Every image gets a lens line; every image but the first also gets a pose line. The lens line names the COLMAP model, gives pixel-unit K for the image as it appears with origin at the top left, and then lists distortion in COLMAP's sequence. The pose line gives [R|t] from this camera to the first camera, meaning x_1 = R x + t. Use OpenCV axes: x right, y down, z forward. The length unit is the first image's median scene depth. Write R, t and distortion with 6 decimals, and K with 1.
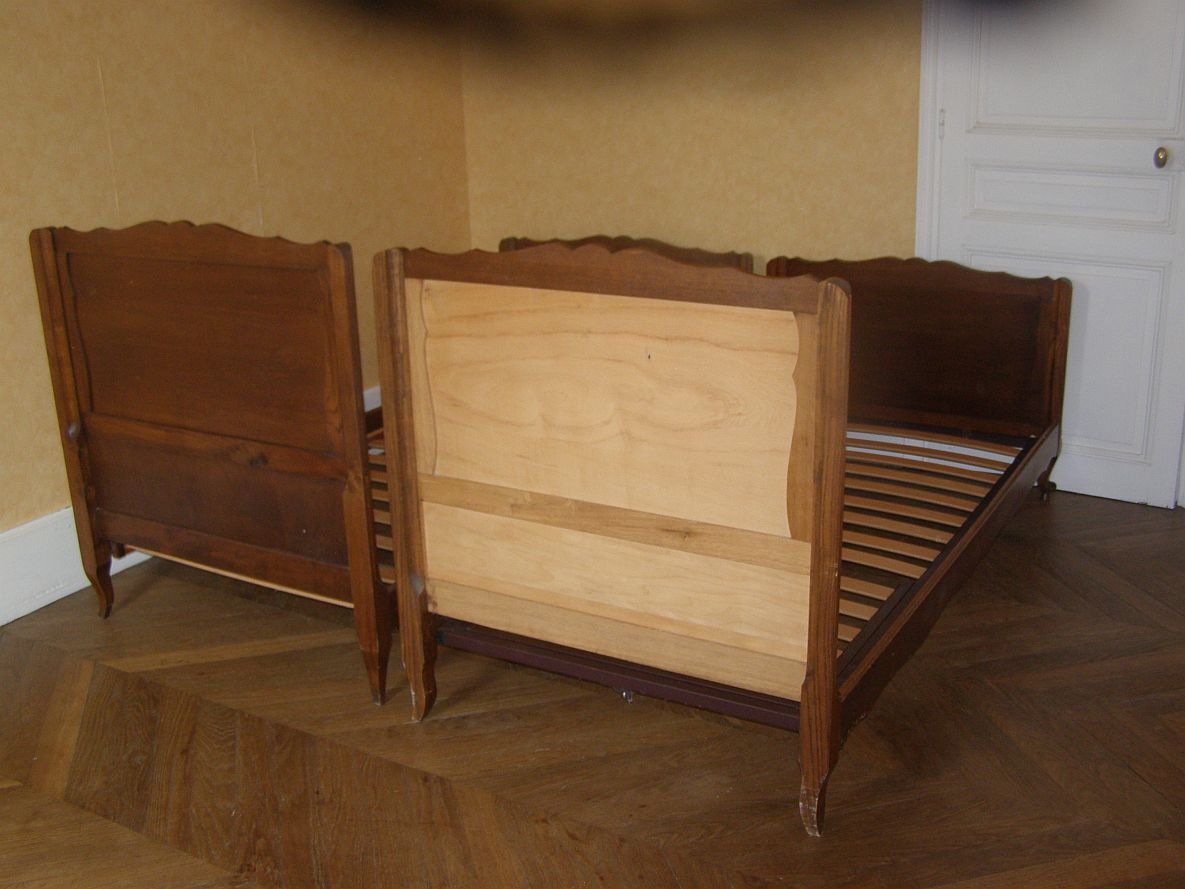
lens RADIAL K [[1342.6, 0, 592.5], [0, 1342.6, 444.5], [0, 0, 1]] dist [-0.209388, 0.381385]
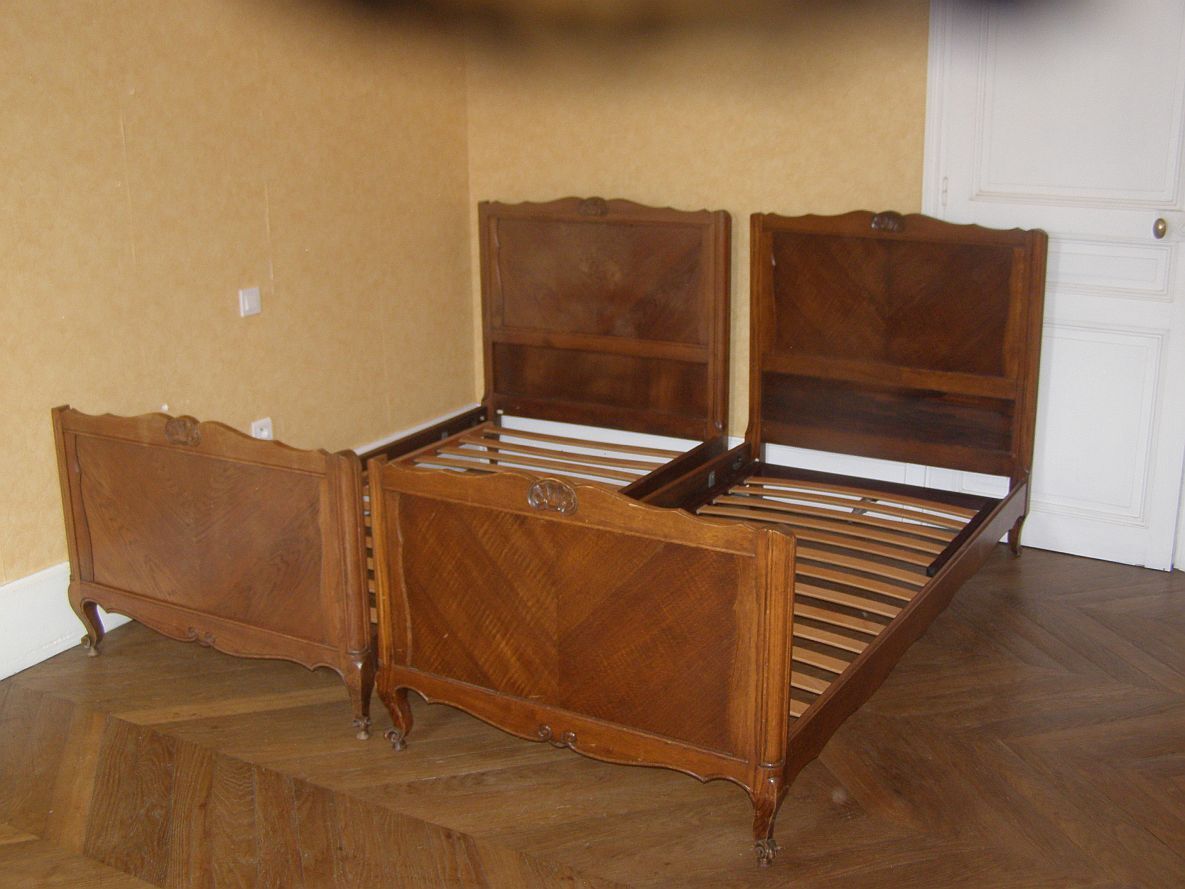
lens RADIAL K [[1342.6, 0, 592.5], [0, 1342.6, 444.5], [0, 0, 1]] dist [-0.209388, 0.381385]
pose [[0.999628, 0.013935, 0.023443, -0.043160], [-0.012953, 0.999053, -0.041525, -0.002370], [-0.024000, 0.041206, 0.998862, -0.010884]]
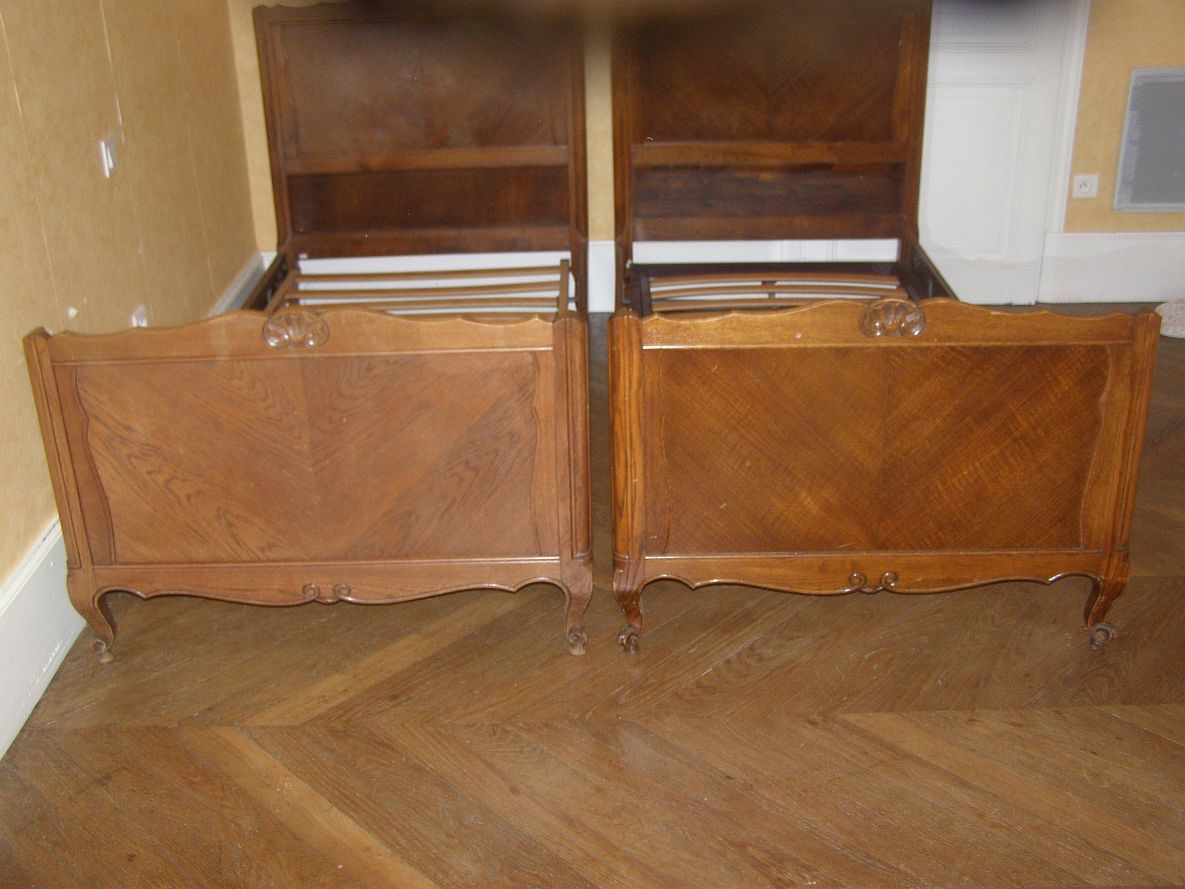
lens RADIAL K [[1342.6, 0, 592.5], [0, 1342.6, 444.5], [0, 0, 1]] dist [-0.209388, 0.381385]
pose [[0.855590, -0.205544, 0.475097, -0.621210], [0.154941, 0.977398, 0.143829, -0.077005], [-0.493922, -0.049447, 0.868099, 0.306990]]
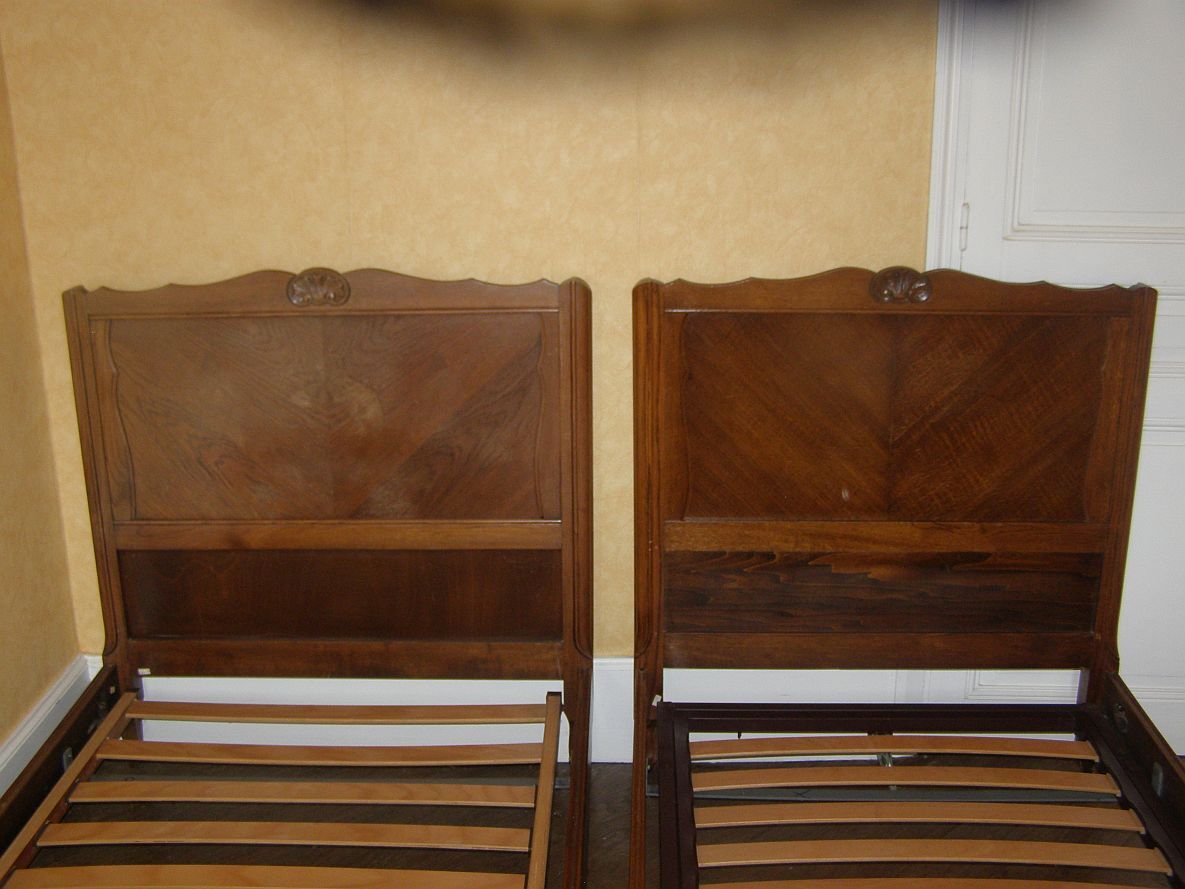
lens RADIAL K [[1342.6, 0, 592.5], [0, 1342.6, 444.5], [0, 0, 1]] dist [-0.209388, 0.381385]
pose [[0.865343, -0.122659, 0.485938, -0.292740], [0.134598, 0.990846, 0.010418, -0.254424], [-0.482768, 0.056391, 0.873931, 0.808407]]
